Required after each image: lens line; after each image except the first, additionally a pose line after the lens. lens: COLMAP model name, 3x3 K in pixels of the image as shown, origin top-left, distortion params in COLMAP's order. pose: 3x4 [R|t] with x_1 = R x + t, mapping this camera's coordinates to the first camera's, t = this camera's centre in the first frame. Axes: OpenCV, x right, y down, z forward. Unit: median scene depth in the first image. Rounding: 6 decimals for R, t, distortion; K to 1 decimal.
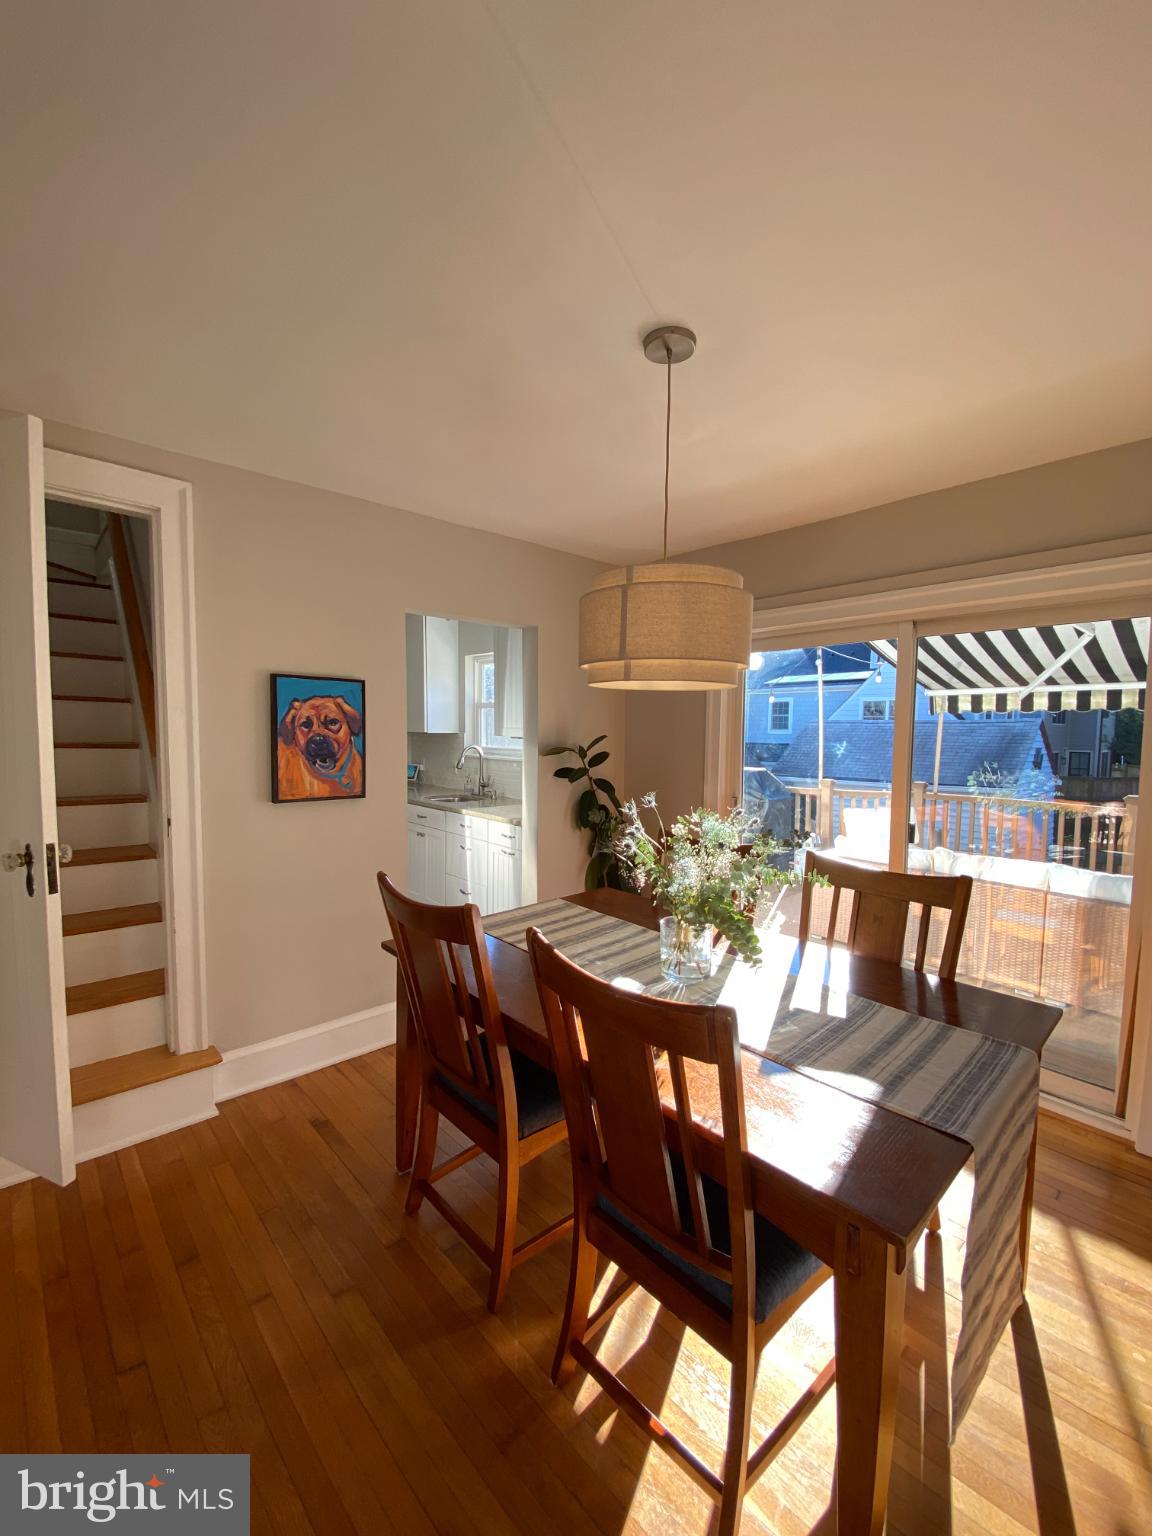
lens RADIAL K [[616.6, 0, 576.0], [0, 616.6, 768.0], [0, 0, 1]] dist [0.043220, -0.000082]
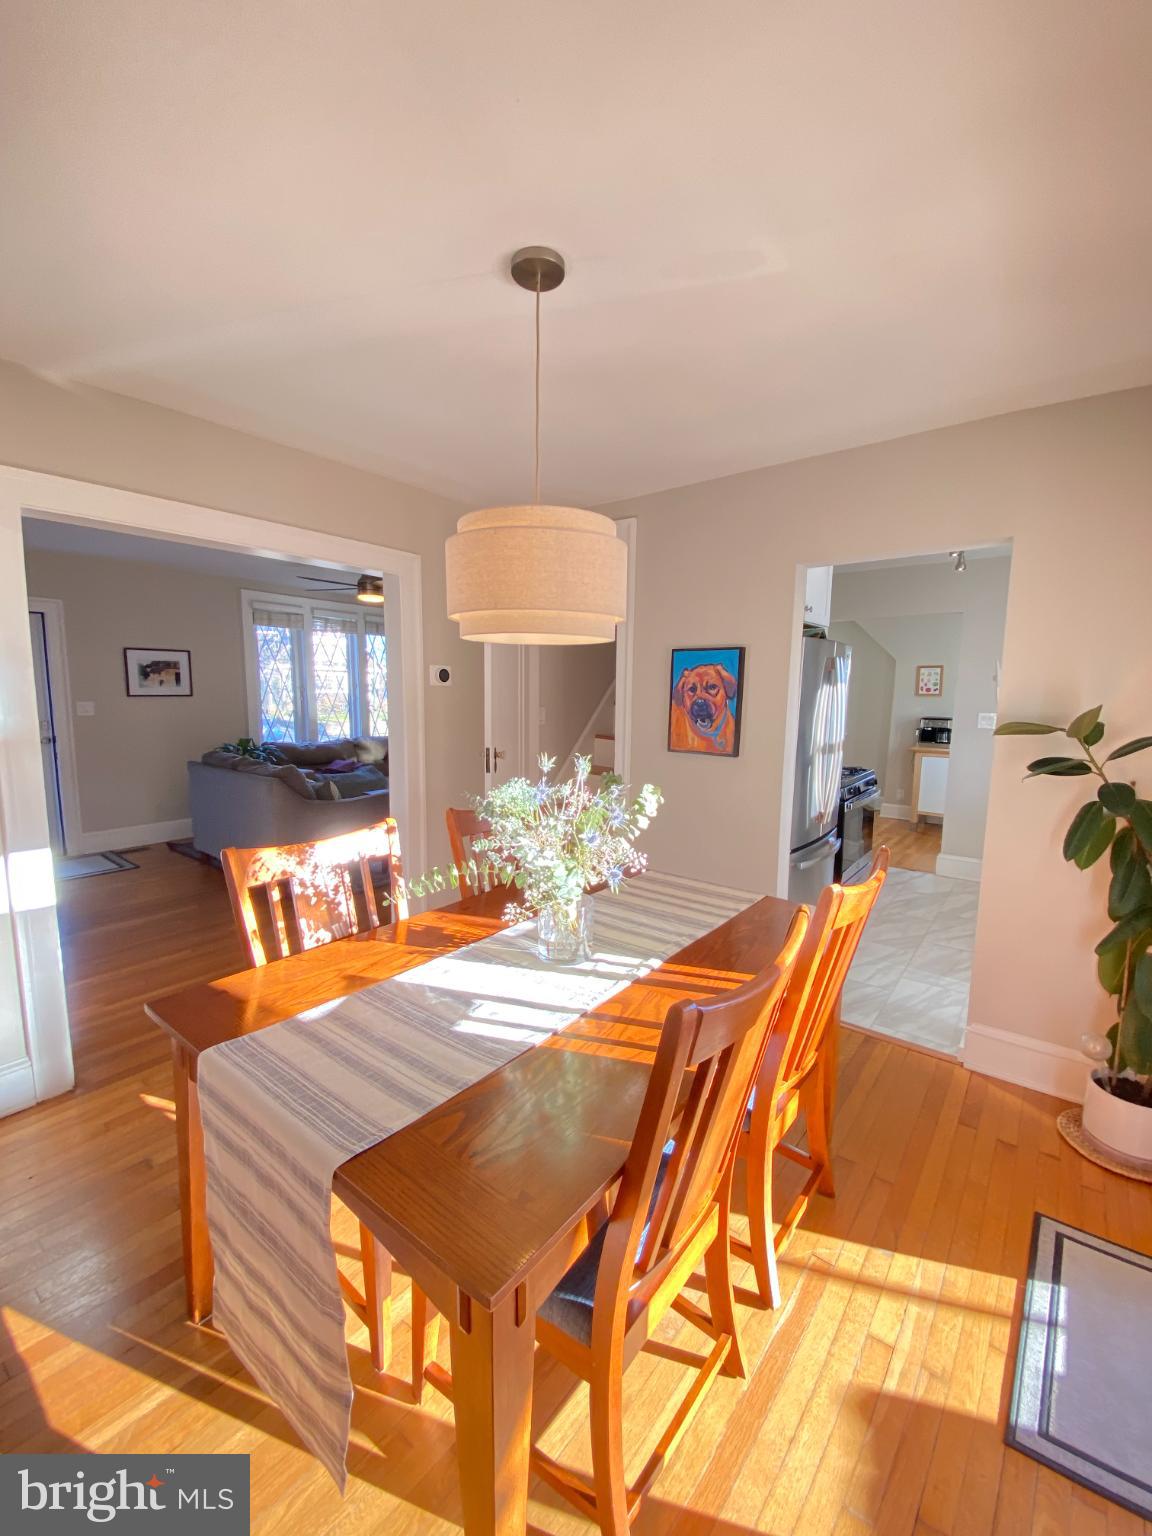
lens RADIAL K [[616.6, 0, 576.0], [0, 616.6, 768.0], [0, 0, 1]] dist [0.002480, -0.000001]
pose [[0.156407, 0.111819, -0.981343, 0.710162], [-0.075946, 0.991991, 0.100927, -0.022292], [0.984768, 0.058743, 0.163647, 0.587809]]
